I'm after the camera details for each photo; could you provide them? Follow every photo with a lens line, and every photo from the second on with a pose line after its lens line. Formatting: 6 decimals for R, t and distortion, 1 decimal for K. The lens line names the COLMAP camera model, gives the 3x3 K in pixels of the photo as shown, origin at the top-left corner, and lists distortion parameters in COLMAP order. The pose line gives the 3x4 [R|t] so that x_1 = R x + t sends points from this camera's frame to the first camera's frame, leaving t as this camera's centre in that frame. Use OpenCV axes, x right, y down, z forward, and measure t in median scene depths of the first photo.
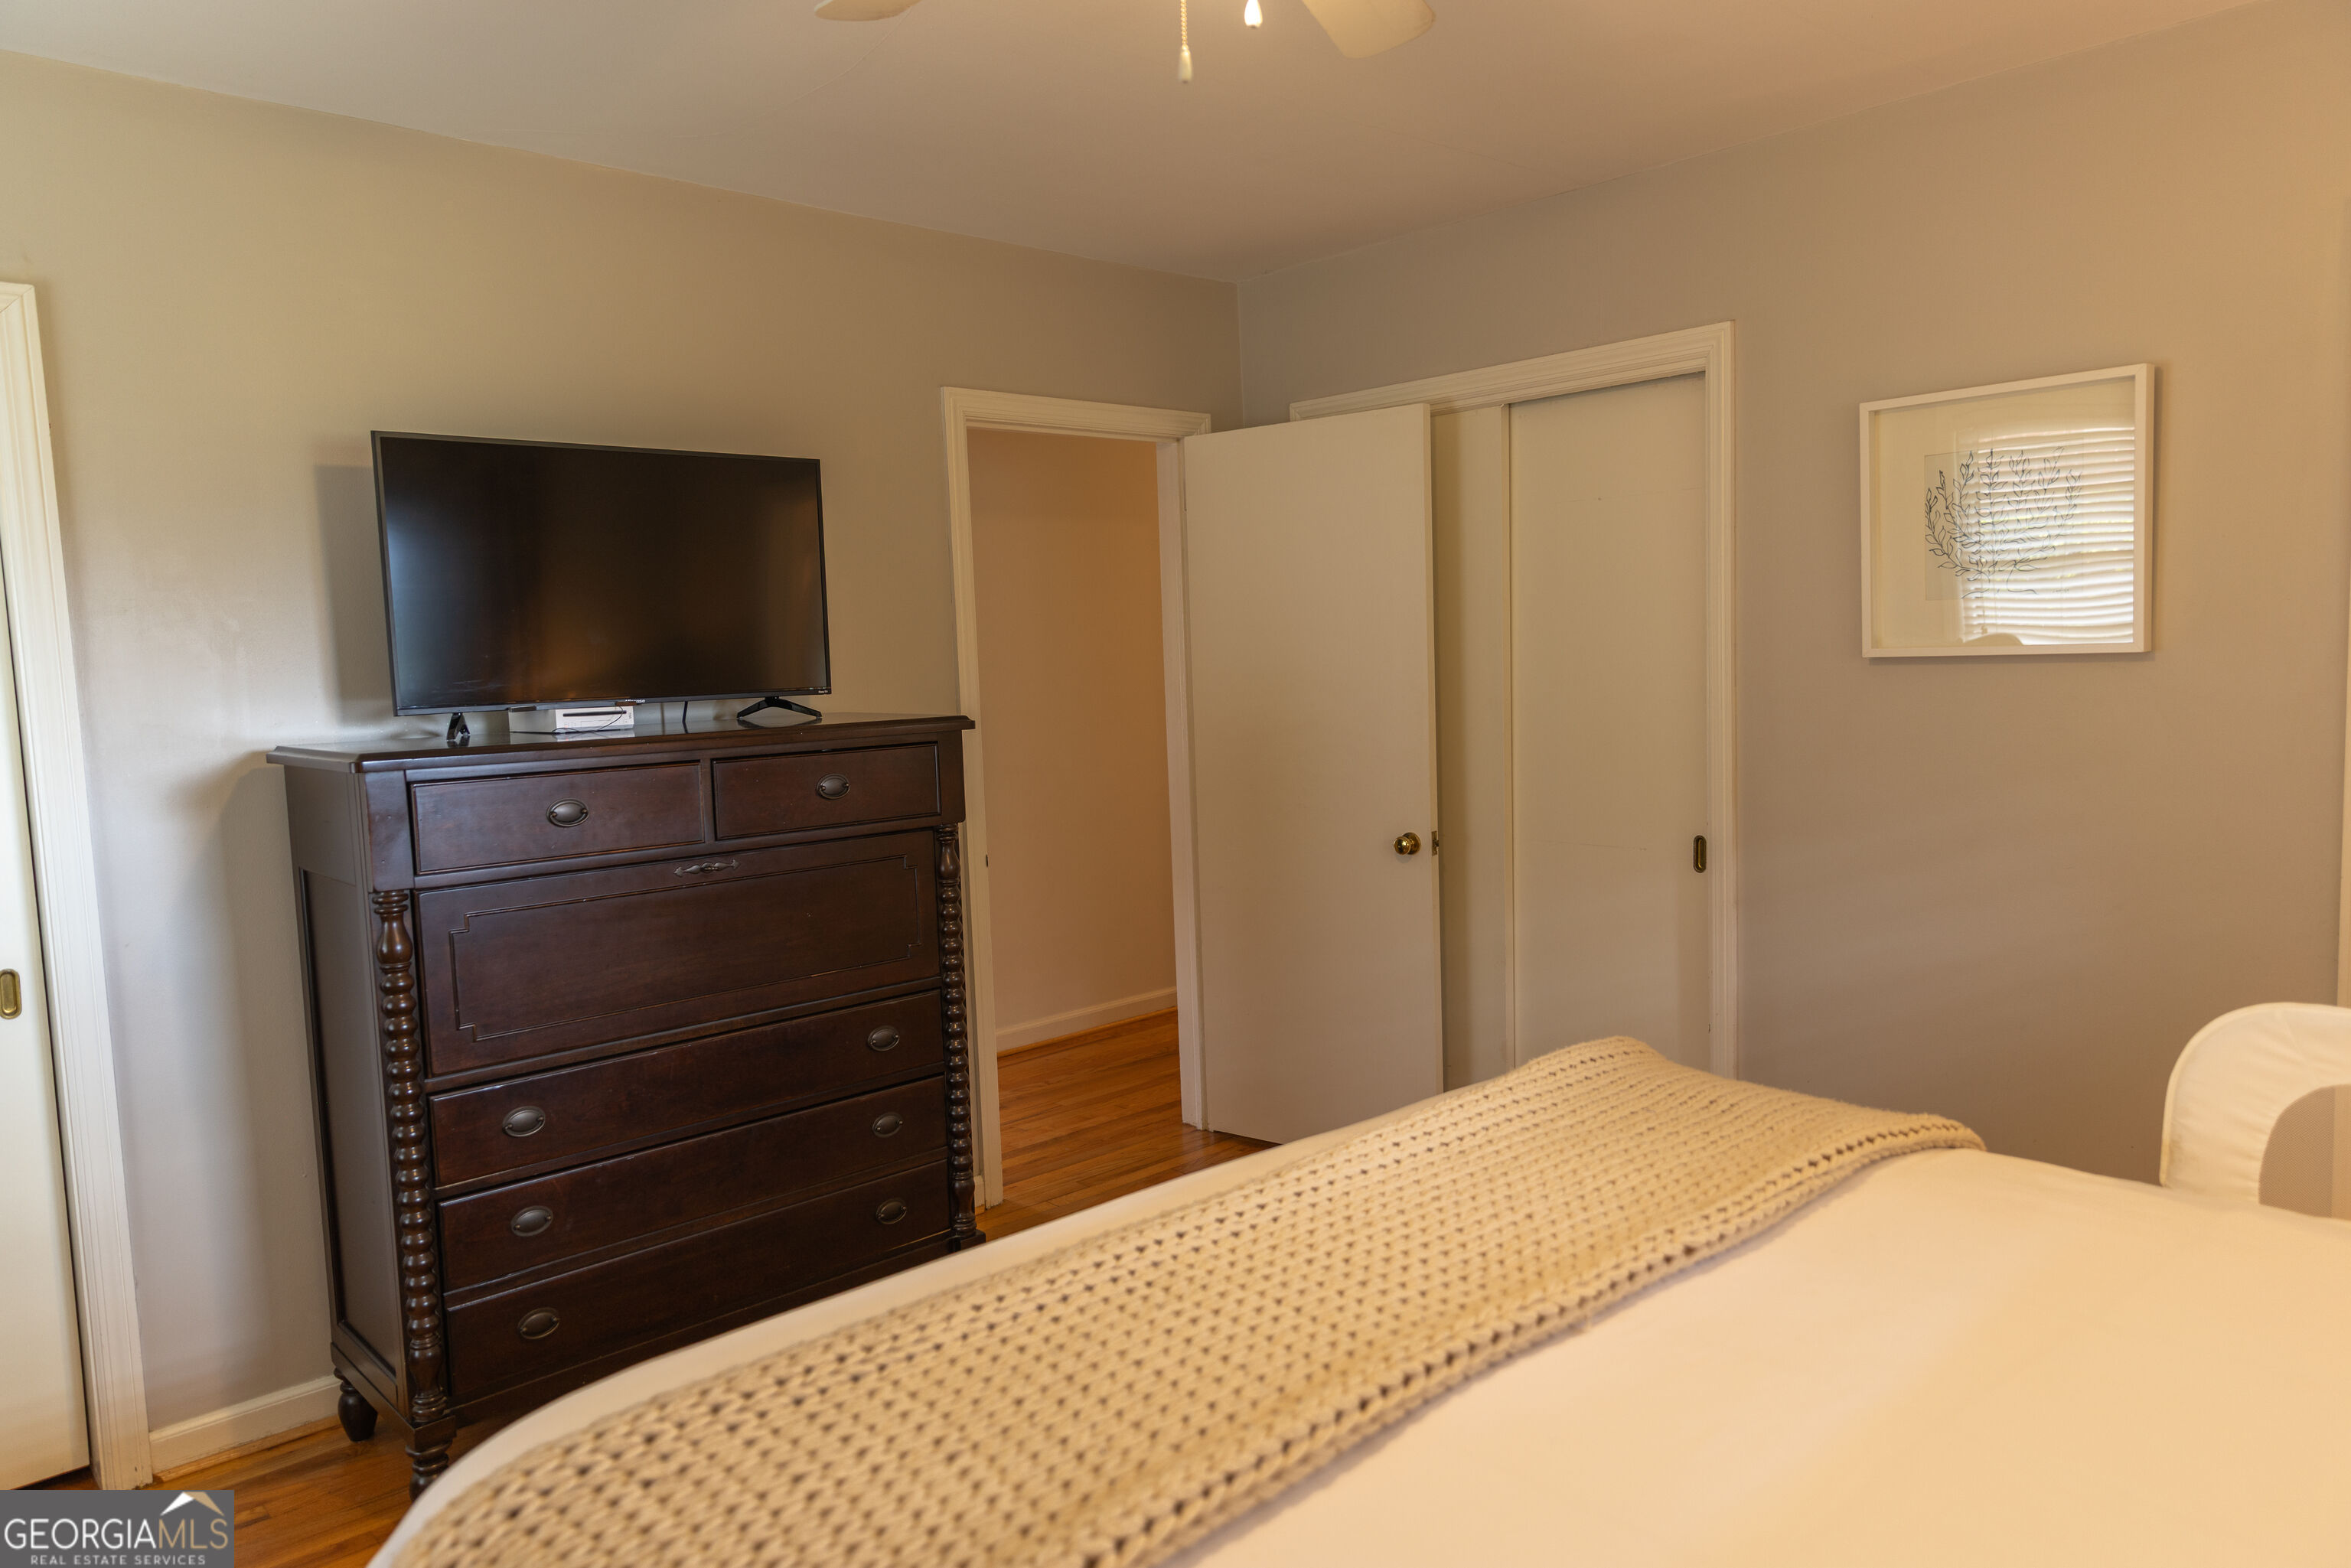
lens RADIAL K [[1547.9, 0, 1173.7], [0, 1547.9, 787.7], [0, 0, 1]] dist [0.011597, -0.000687]
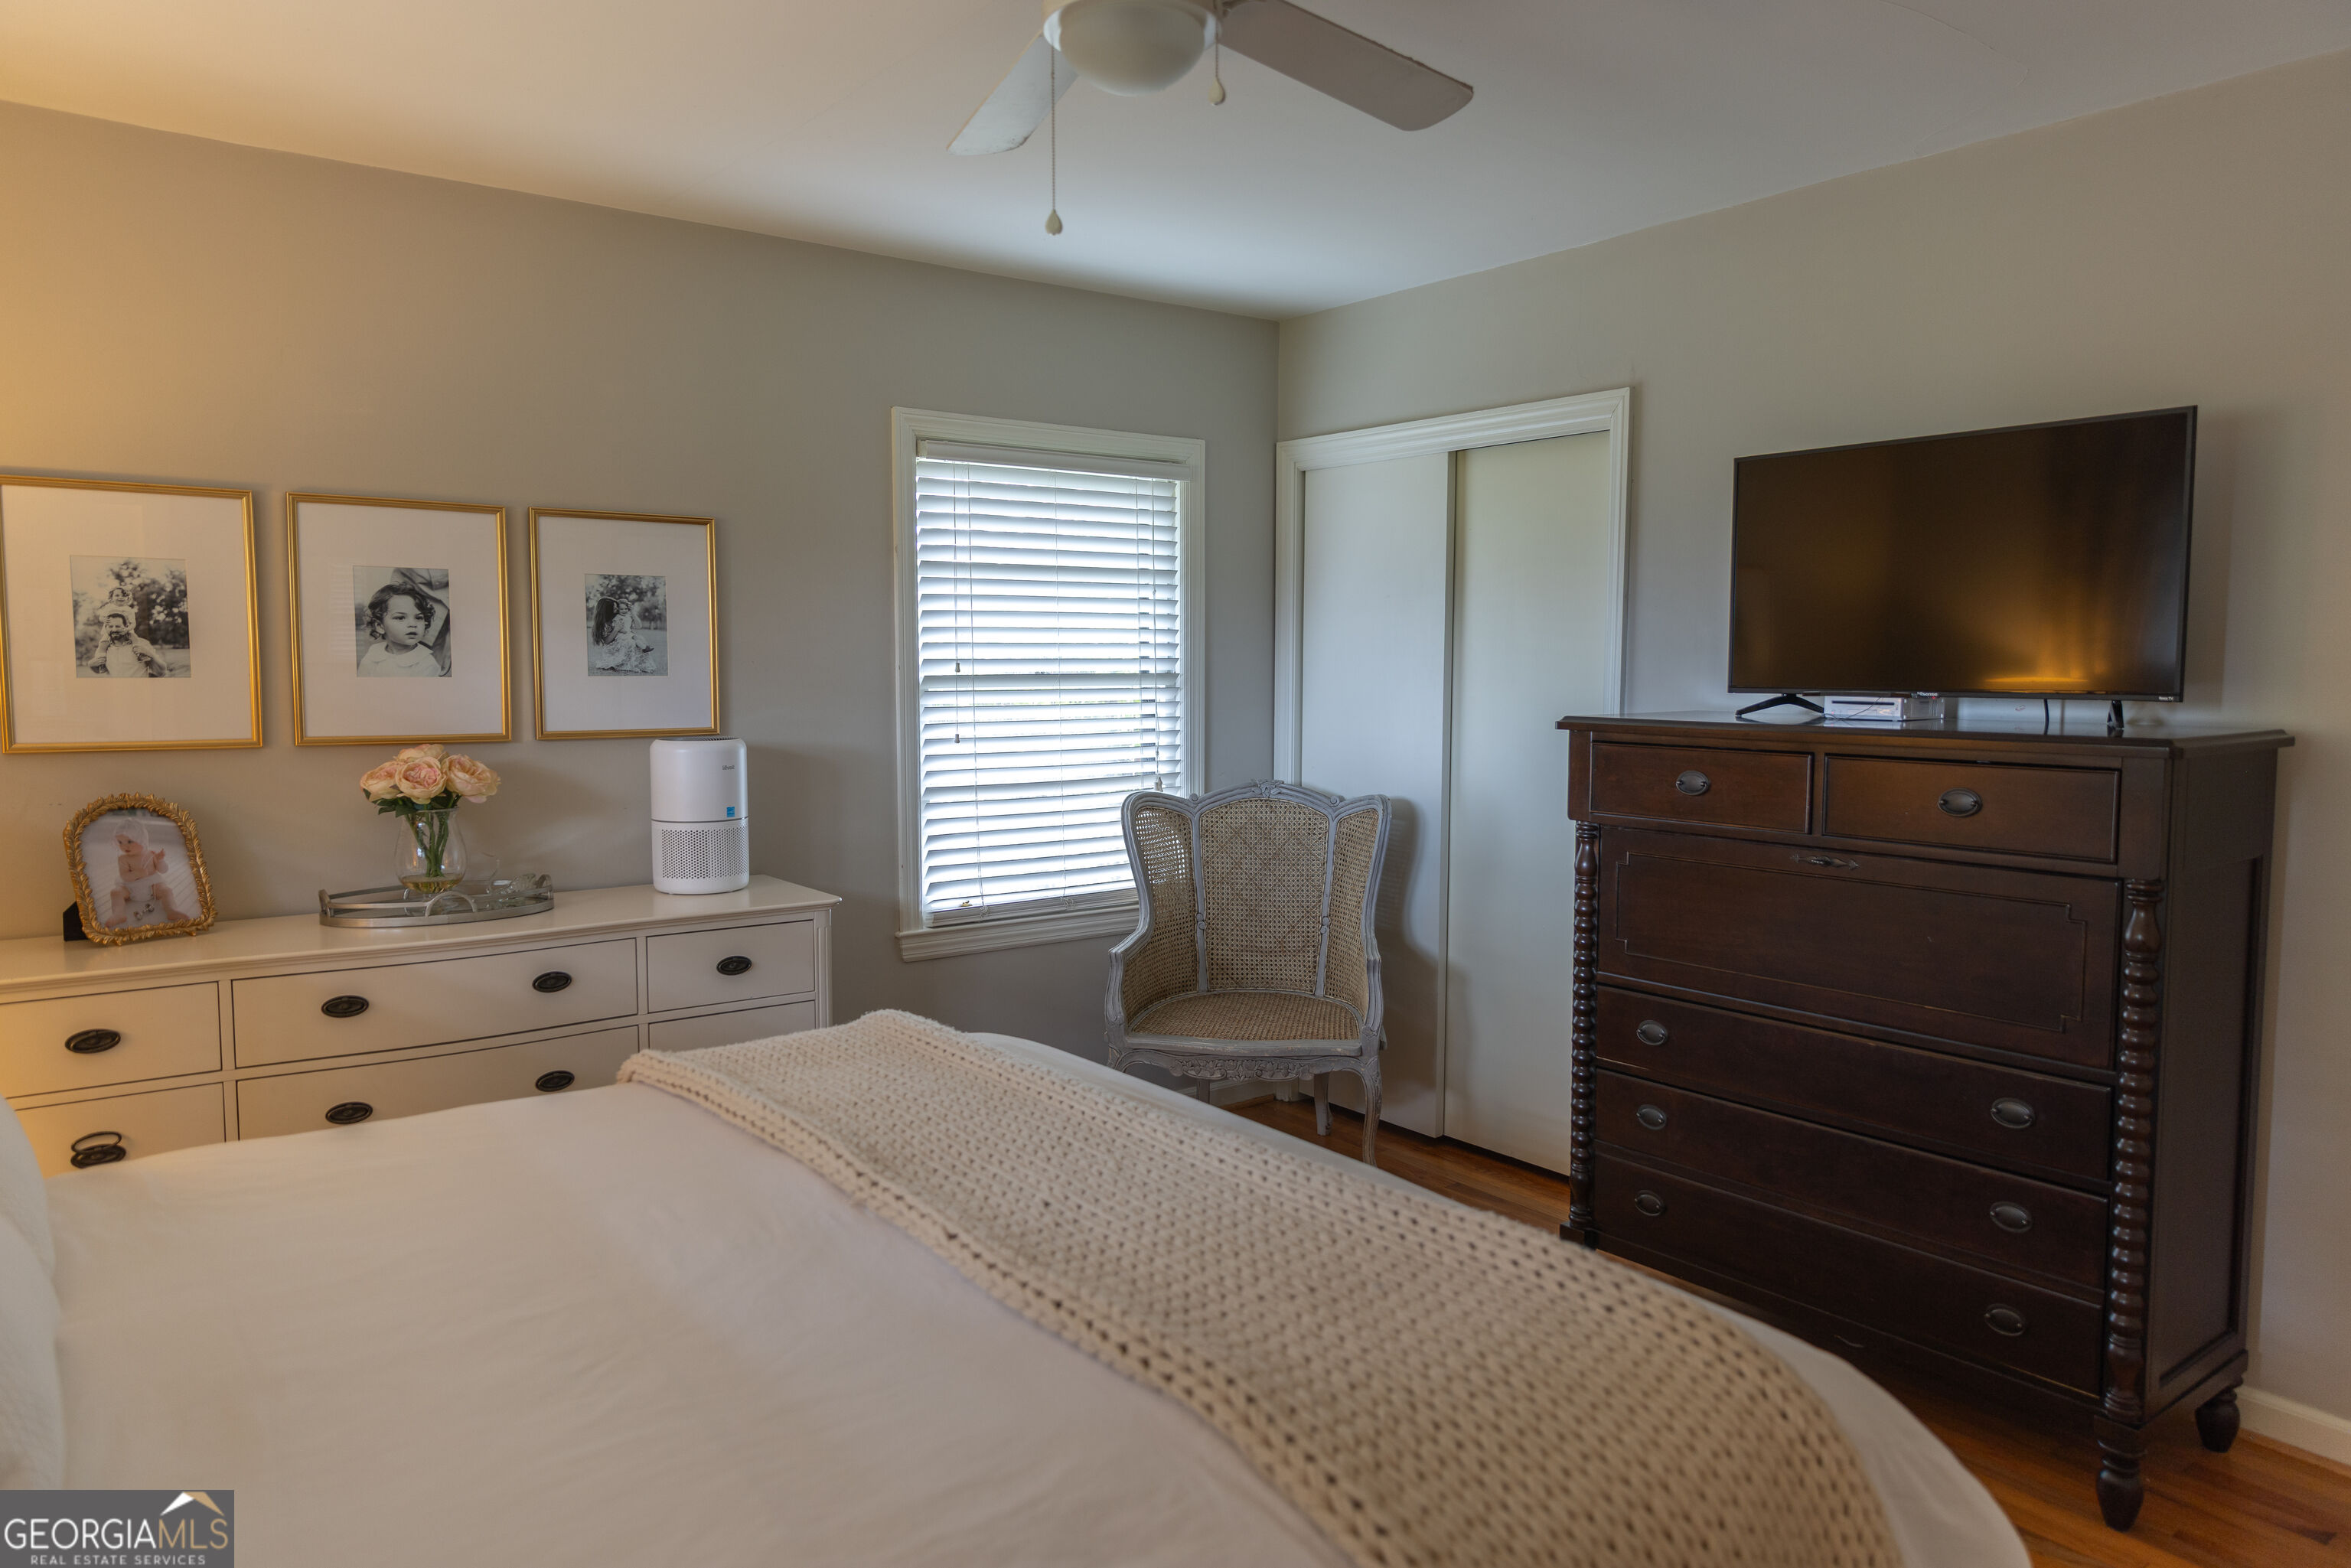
lens RADIAL K [[1547.9, 0, 1182.6], [0, 1547.9, 775.9], [0, 0, 1]] dist [0.011597, -0.000687]
pose [[-0.093315, 0.106956, -0.989875, 0.683350], [-0.085372, 0.989692, 0.114984, -0.078448], [0.991970, 0.095237, -0.083222, 0.629511]]
